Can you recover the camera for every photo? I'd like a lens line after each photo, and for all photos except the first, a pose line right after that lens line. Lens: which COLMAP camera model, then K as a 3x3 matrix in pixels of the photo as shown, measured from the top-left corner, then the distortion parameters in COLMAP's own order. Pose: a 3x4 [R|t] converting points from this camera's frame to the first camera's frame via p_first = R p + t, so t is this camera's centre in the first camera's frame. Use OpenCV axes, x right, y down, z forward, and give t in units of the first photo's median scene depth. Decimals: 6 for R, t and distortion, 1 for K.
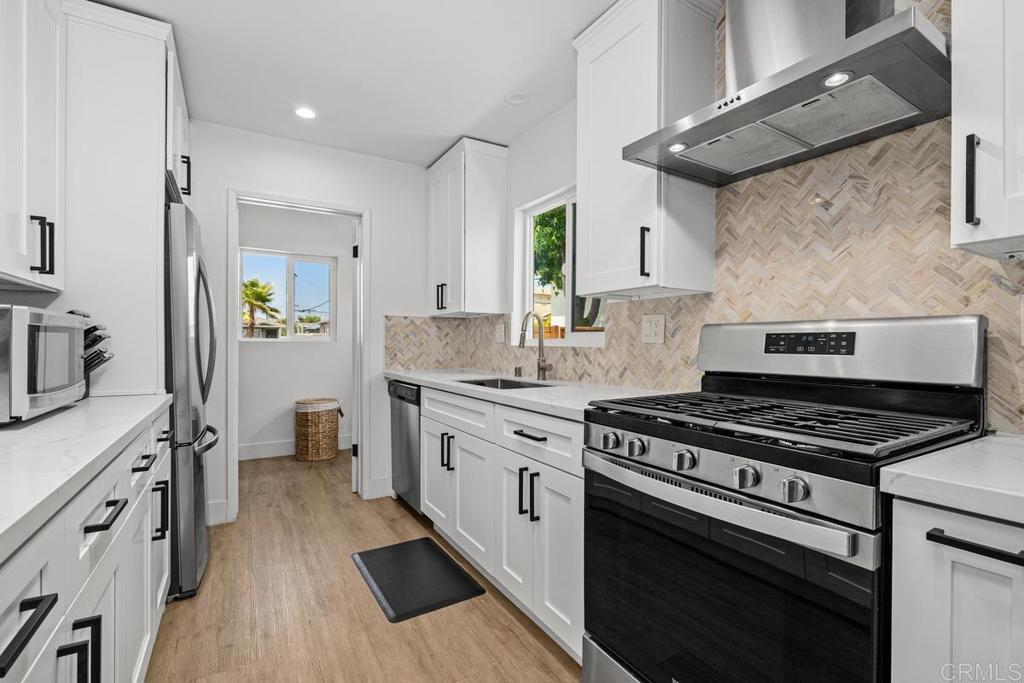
lens RADIAL K [[466.3, 0, 512.0], [0, 466.3, 341.5], [0, 0, 1]] dist [-0.000160, -0.000043]
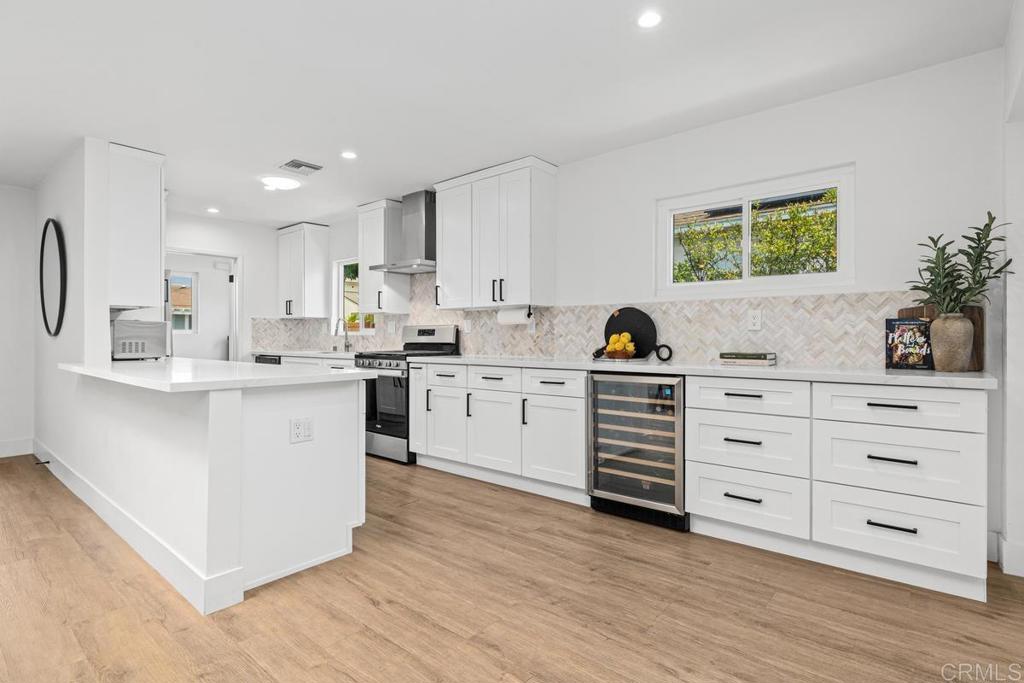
lens RADIAL K [[520.1, 0, 511.3], [0, 520.1, 335.3], [0, 0, 1]] dist [-0.002696, 0.000053]
pose [[0.949173, -0.004707, 0.314721, 0.034870], [0.004511, 0.999989, 0.001351, 0.012103], [-0.314724, 0.000137, 0.949183, -1.507226]]
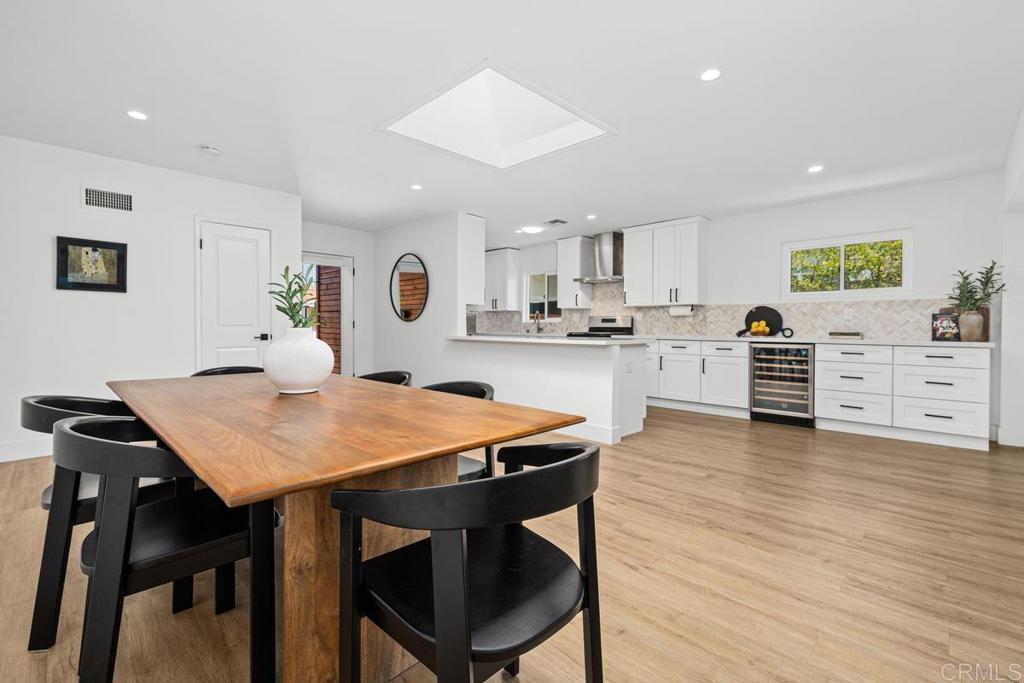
lens RADIAL K [[453.9, 0, 508.9], [0, 453.9, 328.8], [0, 0, 1]] dist [0.001780, 0.000148]
pose [[0.970795, -0.002240, 0.239902, -0.938827], [-0.000434, 0.999938, 0.011089, 0.022812], [-0.239912, -0.010869, 0.970734, -2.066065]]
